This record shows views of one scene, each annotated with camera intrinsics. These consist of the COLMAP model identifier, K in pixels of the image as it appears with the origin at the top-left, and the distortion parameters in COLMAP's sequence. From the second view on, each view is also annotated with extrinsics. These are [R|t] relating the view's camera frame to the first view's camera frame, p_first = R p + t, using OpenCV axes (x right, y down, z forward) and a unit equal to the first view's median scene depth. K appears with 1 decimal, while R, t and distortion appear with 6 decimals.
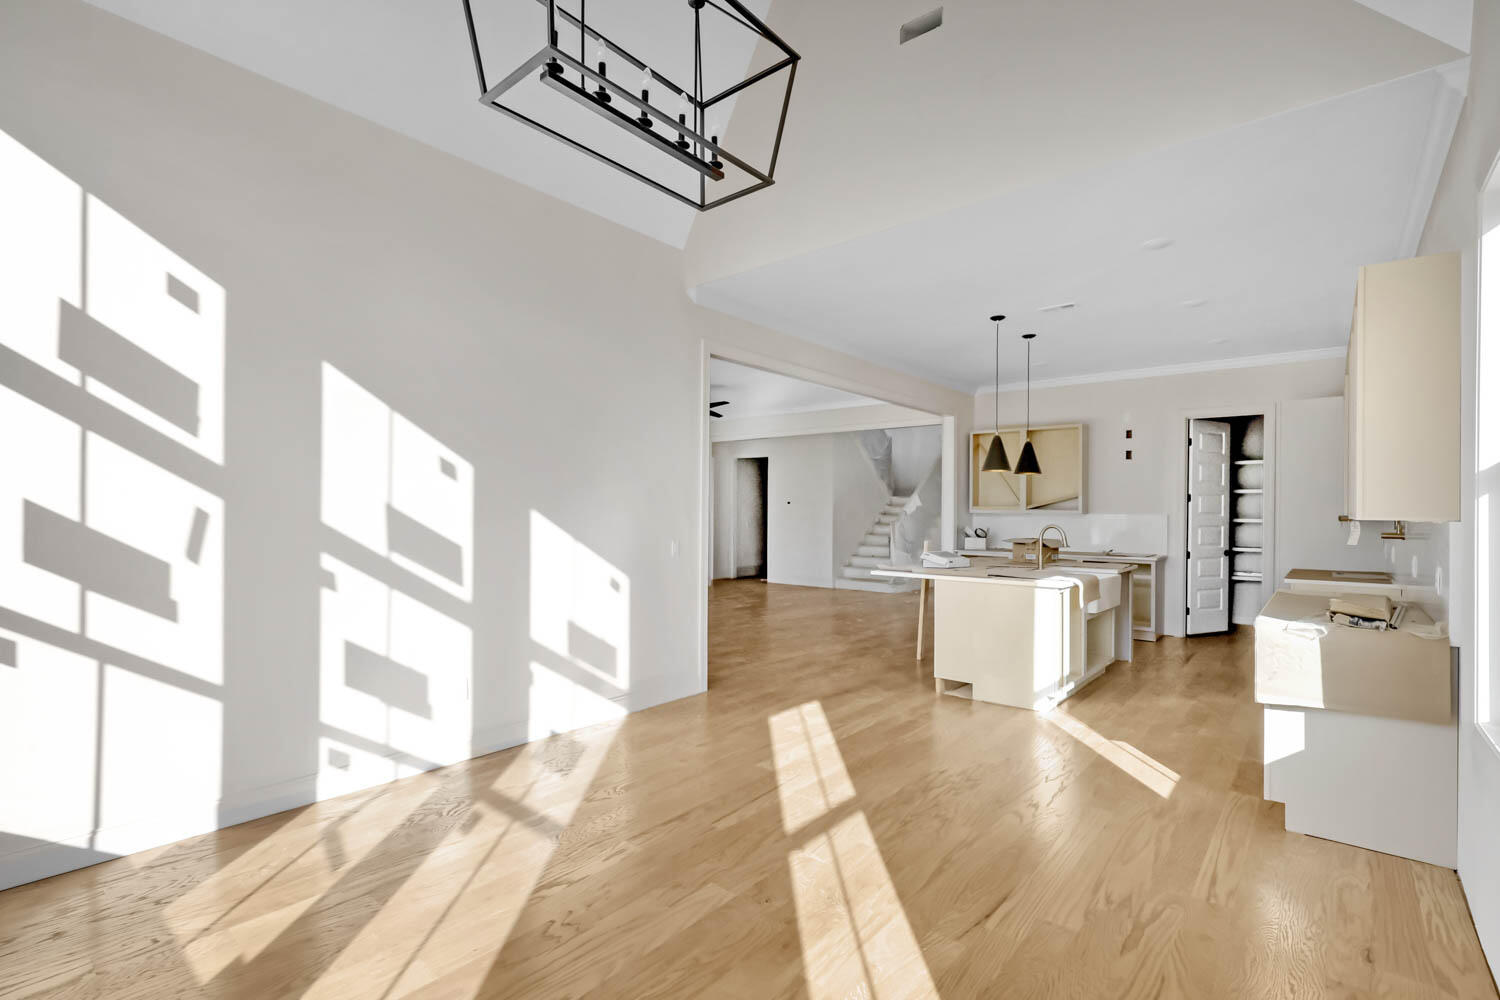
lens RADIAL K [[682.9, 0, 756.7], [0, 682.9, 505.8], [0, 0, 1]] dist [0.002845, 0.000065]
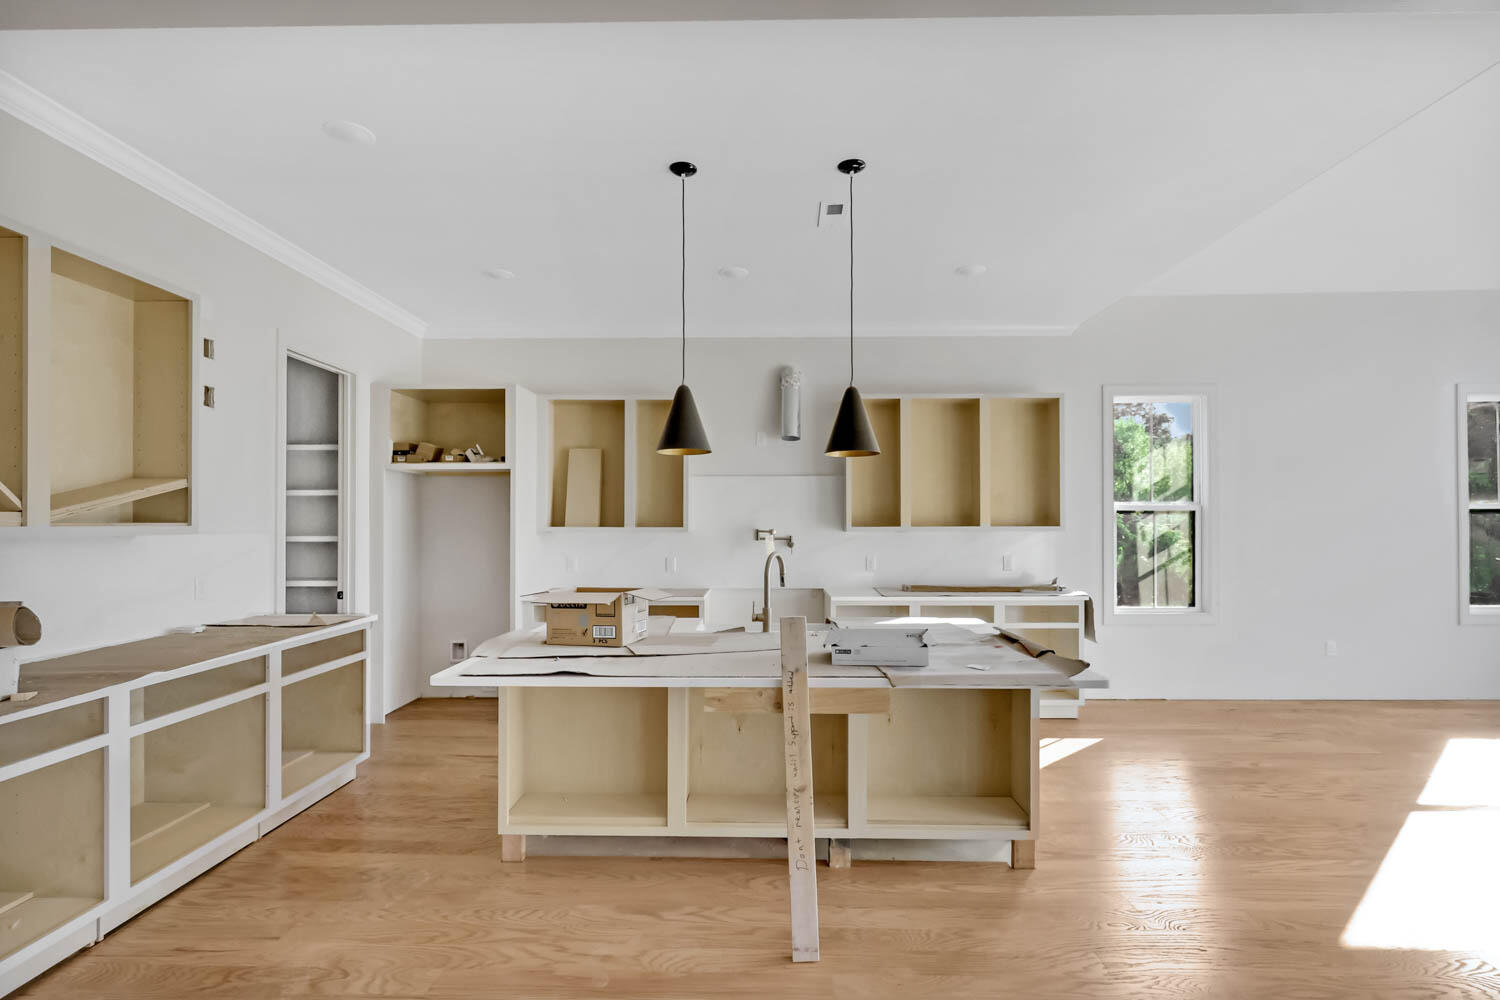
lens RADIAL K [[679.6, 0, 752.9], [0, 679.6, 526.2], [0, 0, 1]] dist [0.000811, -0.000105]
pose [[-0.631154, 0.001815, 0.775655, -0.009096], [-0.012033, 0.999854, -0.012131, 0.009746], [-0.775564, -0.016990, -0.631040, 1.049451]]
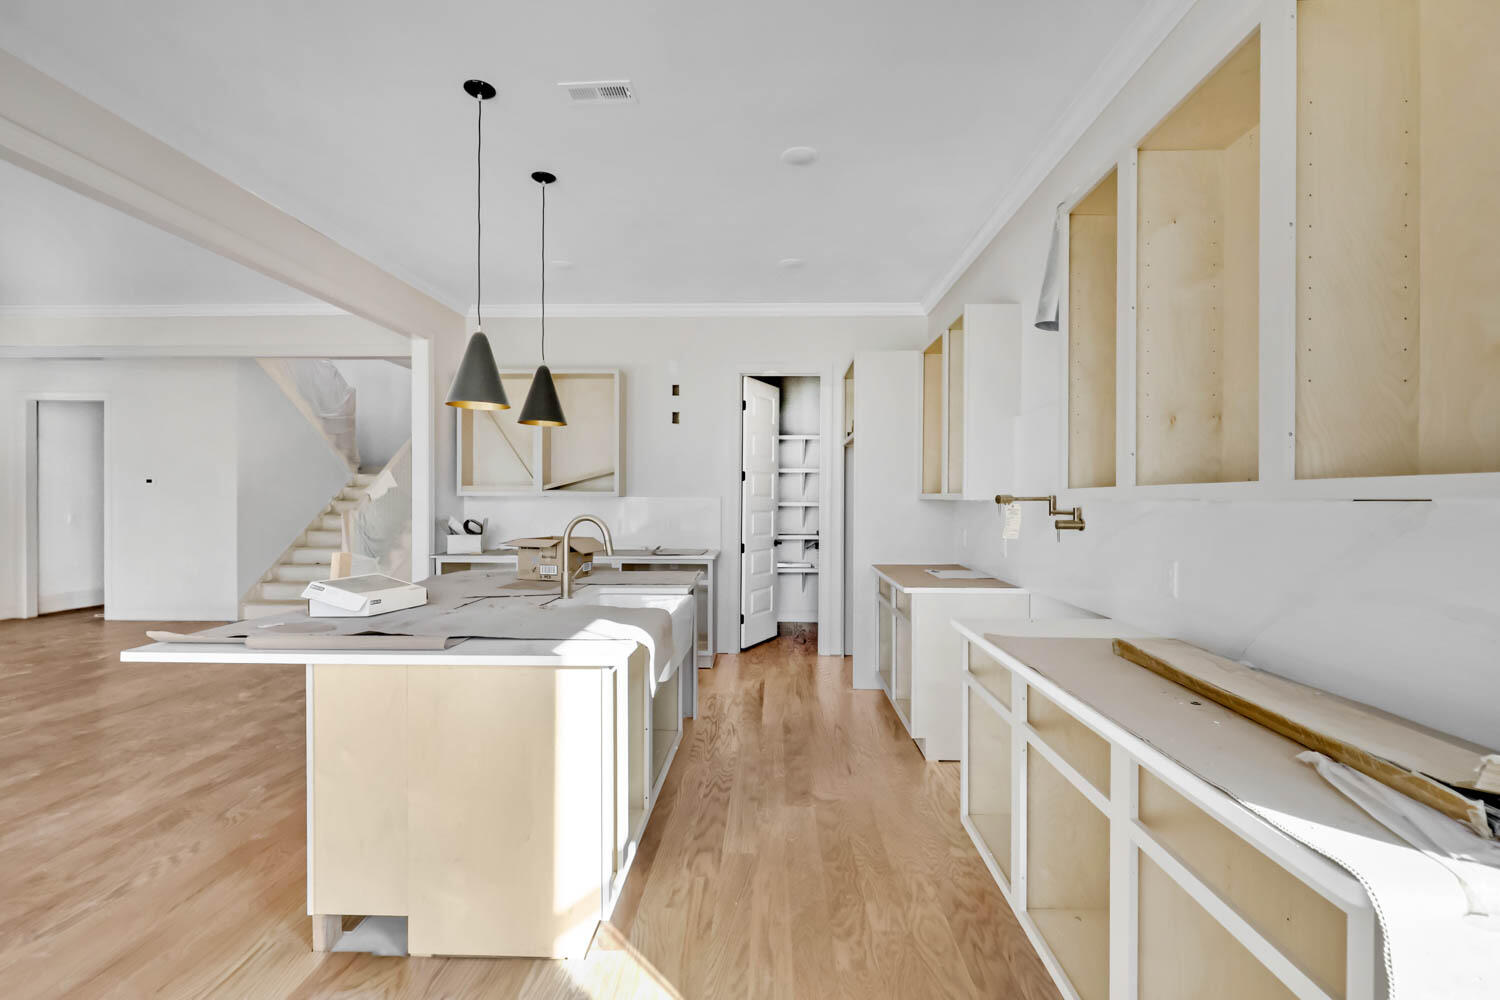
lens RADIAL K [[682.9, 0, 756.7], [0, 682.9, 505.8], [0, 0, 1]] dist [0.002845, 0.000065]
pose [[0.781306, -0.010909, 0.624052, 0.151743], [-0.001899, 0.999801, 0.019854, 0.007467], [-0.624145, -0.016697, 0.781130, 0.373890]]
